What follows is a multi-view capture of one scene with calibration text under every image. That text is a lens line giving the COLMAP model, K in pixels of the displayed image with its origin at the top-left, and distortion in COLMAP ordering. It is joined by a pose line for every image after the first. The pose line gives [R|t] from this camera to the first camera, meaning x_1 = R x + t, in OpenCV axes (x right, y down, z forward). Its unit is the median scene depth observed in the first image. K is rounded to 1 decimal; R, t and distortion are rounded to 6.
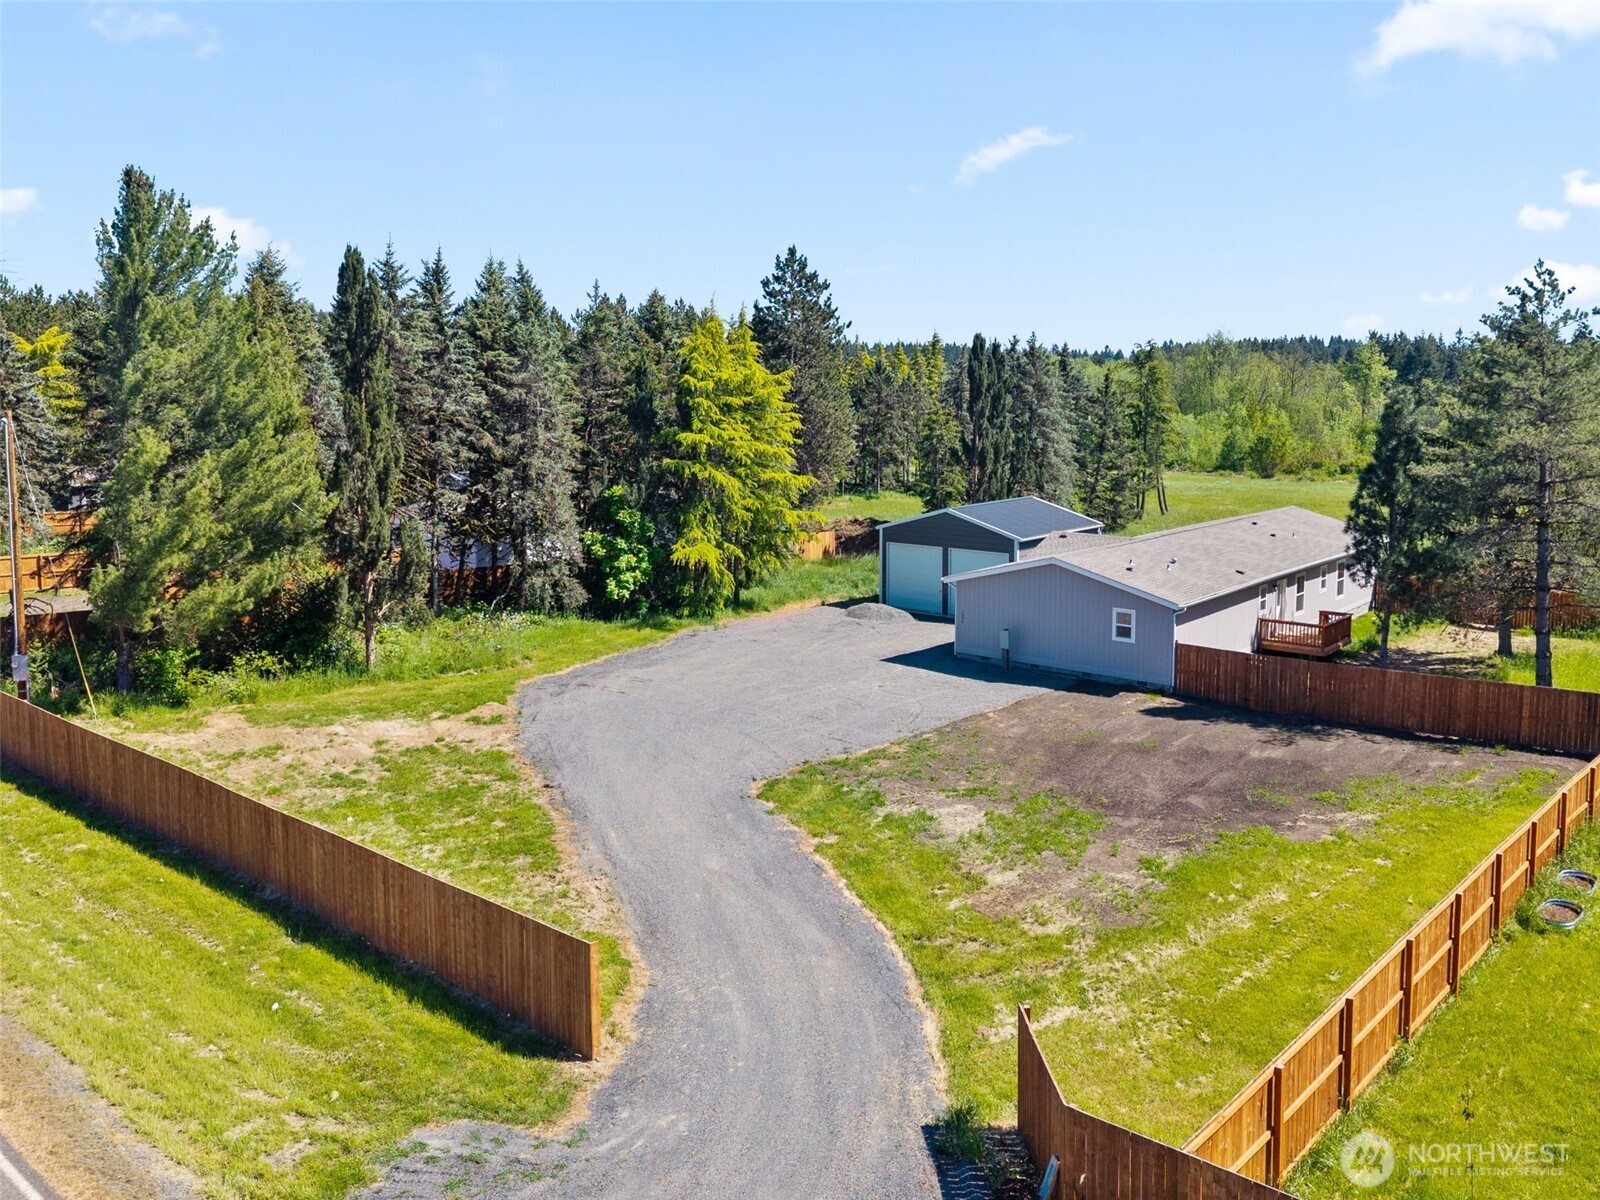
lens RADIAL K [[1296.8, 0, 800.0], [0, 1296.8, 600.0], [0, 0, 1]] dist [0.000764, -0.003918]
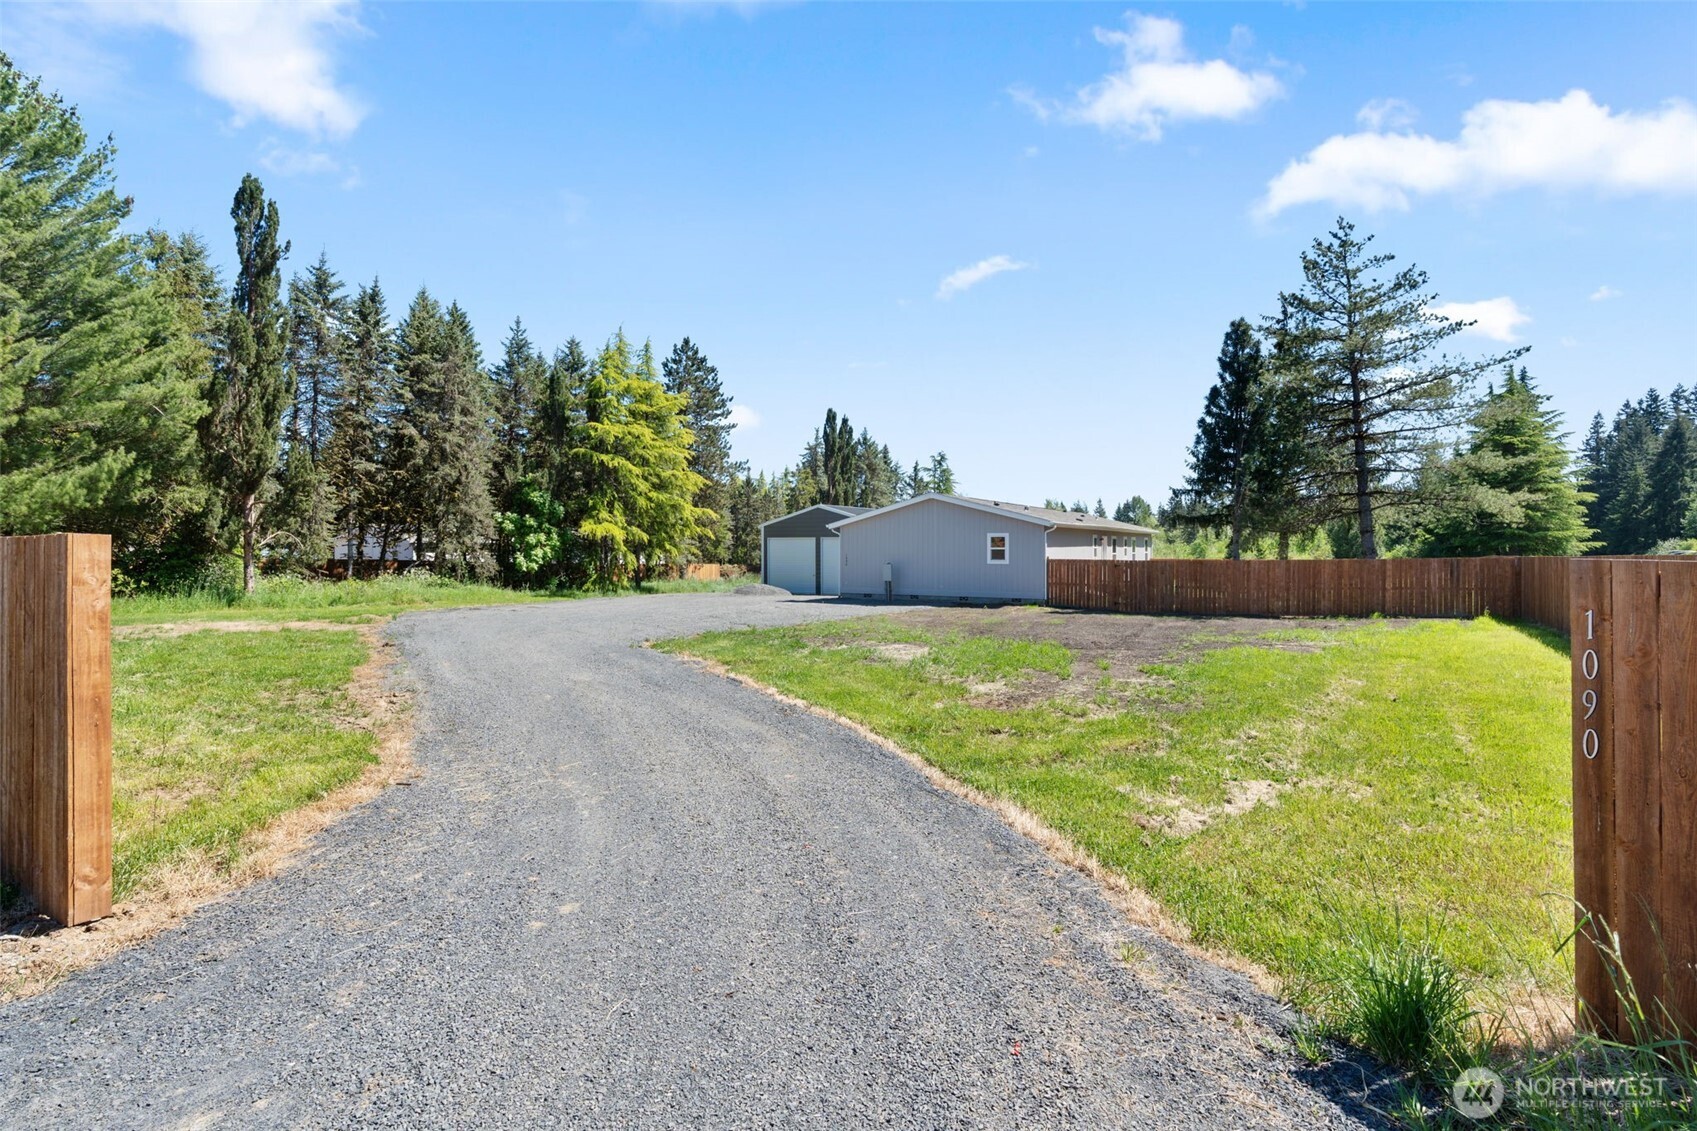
lens RADIAL K [[897.6, 0, 848.5], [0, 897.6, 565.5], [0, 0, 1]] dist [-0.033312, 0.000649]
pose [[0.984696, 0.000590, 0.174280, -0.004215], [0.018259, 0.994142, -0.106528, 0.081262], [-0.173322, 0.108080, 0.978917, 0.207448]]
